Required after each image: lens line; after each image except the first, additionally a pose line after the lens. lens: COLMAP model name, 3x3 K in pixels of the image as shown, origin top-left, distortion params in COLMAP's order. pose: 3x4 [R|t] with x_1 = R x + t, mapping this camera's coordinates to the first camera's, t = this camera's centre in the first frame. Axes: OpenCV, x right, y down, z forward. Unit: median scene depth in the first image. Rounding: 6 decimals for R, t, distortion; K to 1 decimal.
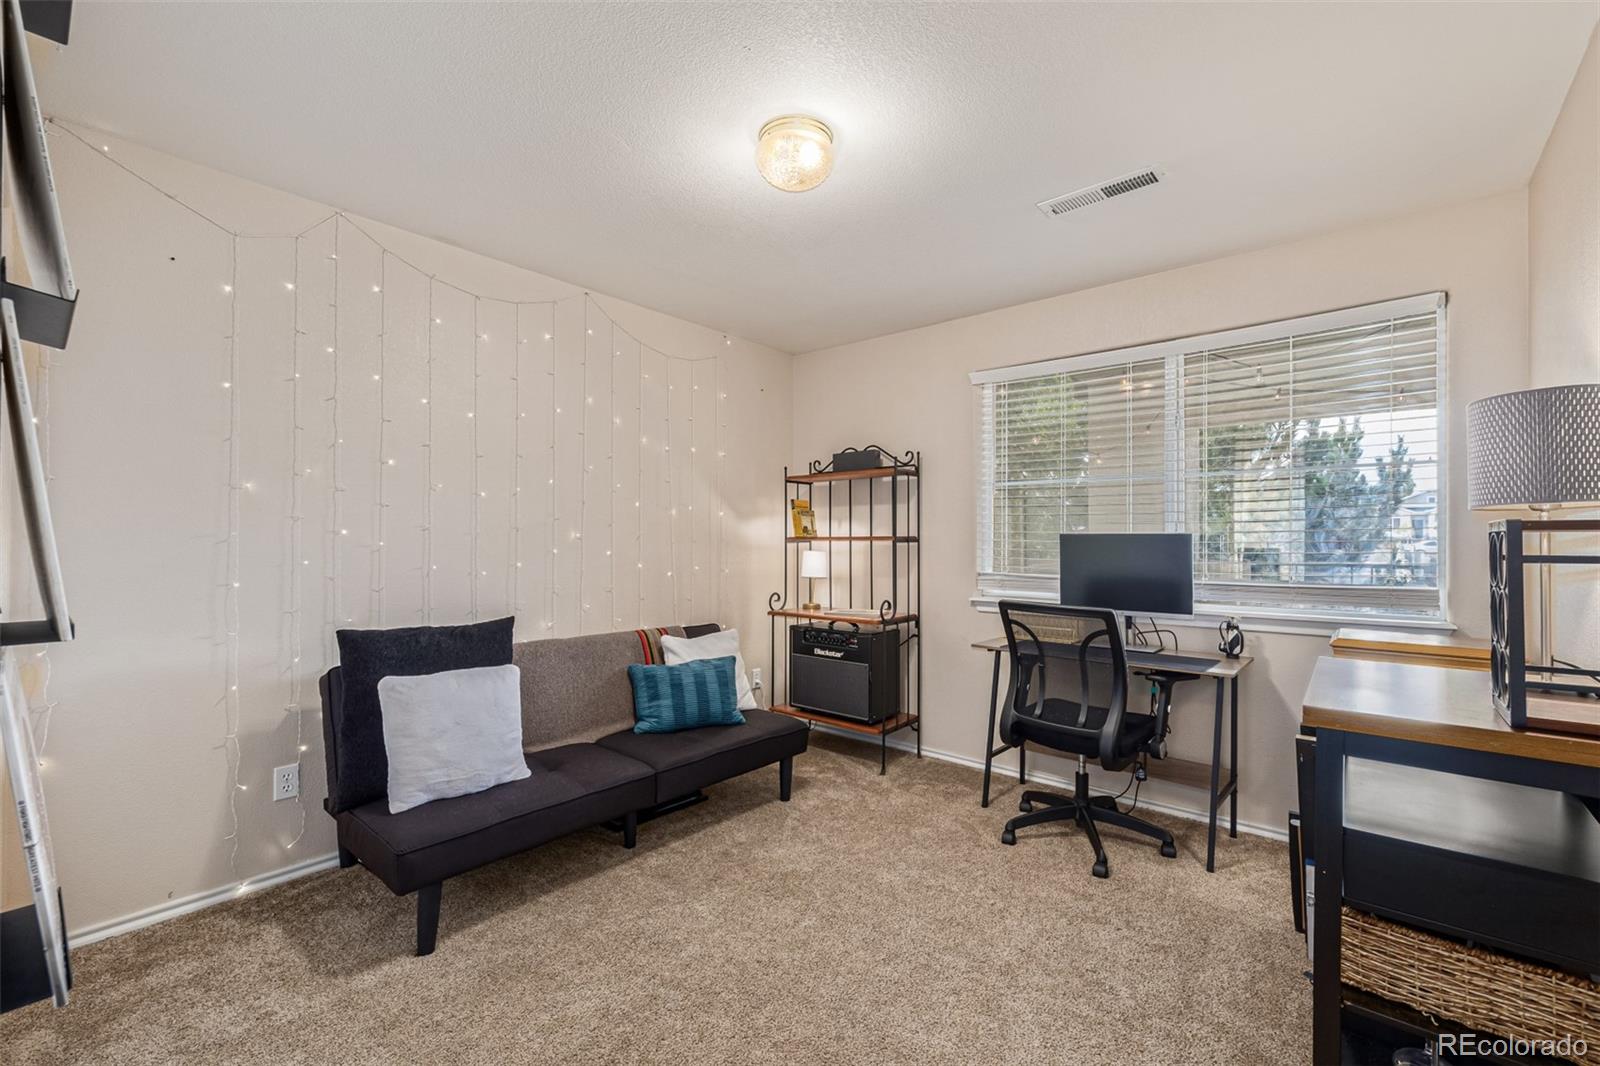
lens RADIAL K [[672.1, 0, 796.1], [0, 672.1, 533.1], [0, 0, 1]] dist [-0.000913, -0.000407]
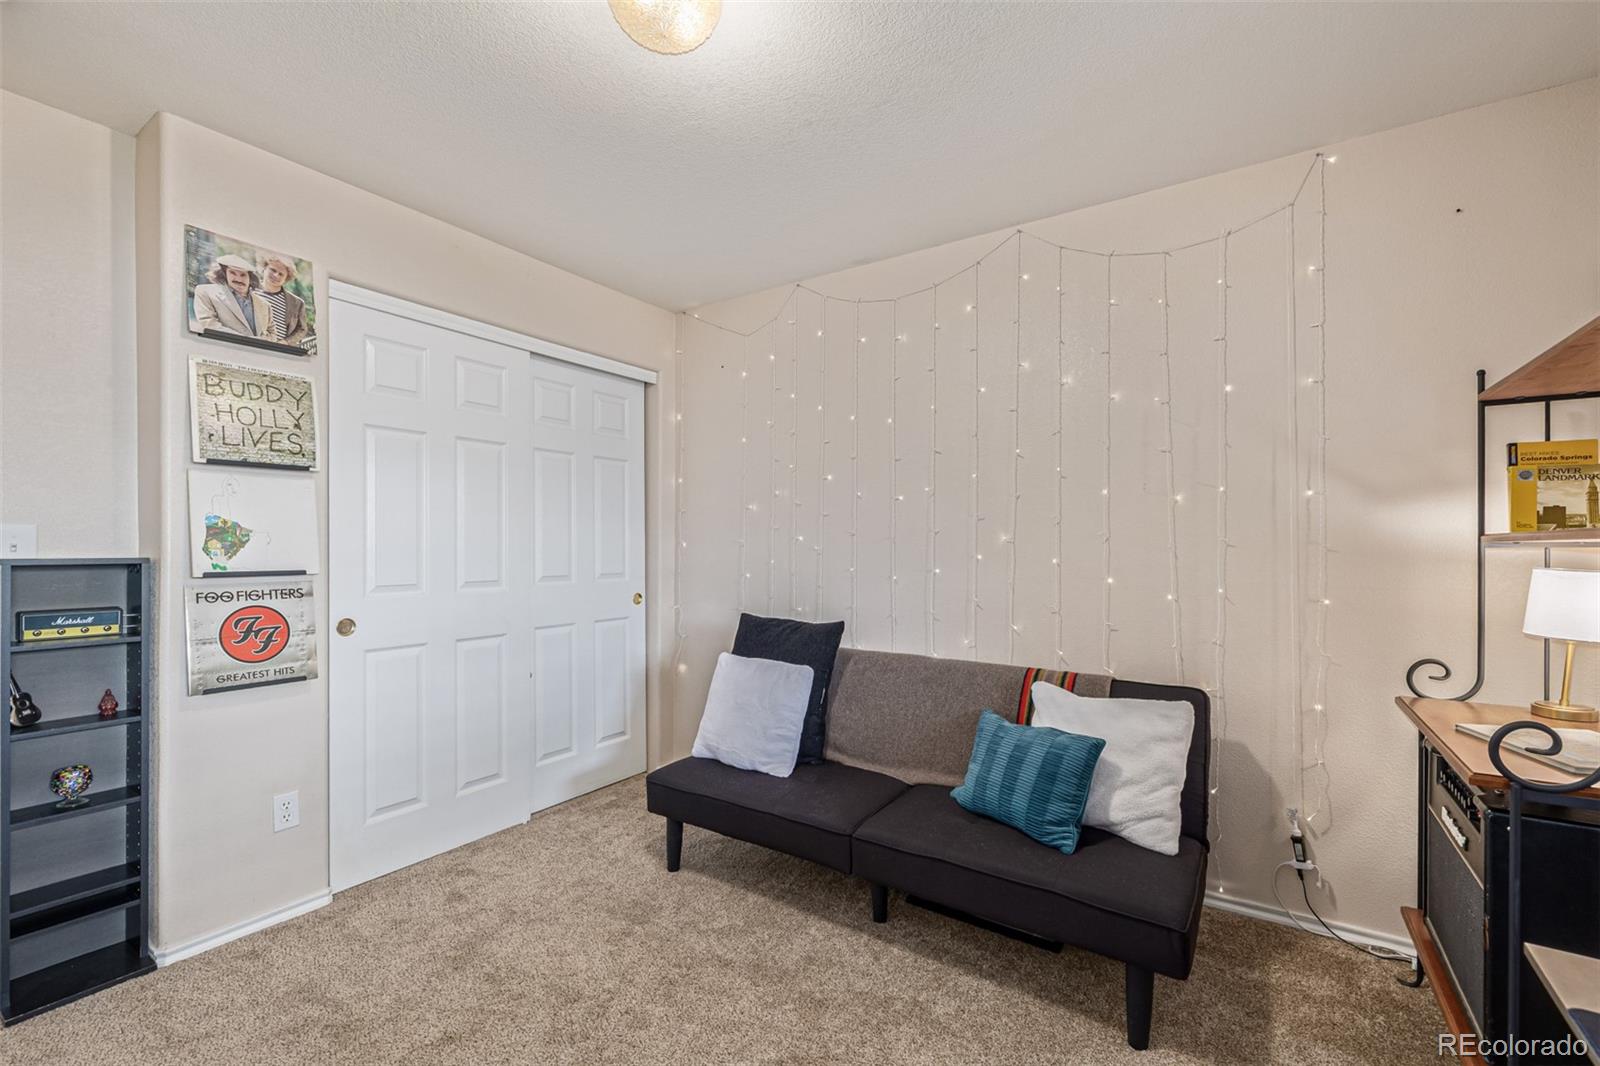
lens RADIAL K [[672.1, 0, 794.6], [0, 672.1, 547.2], [0, 0, 1]] dist [-0.000913, -0.000407]
pose [[0.127574, -0.000647, -0.991829, 0.478759], [0.011009, 0.999939, 0.000764, 0.011739], [0.991768, -0.011017, 0.127573, 0.698367]]
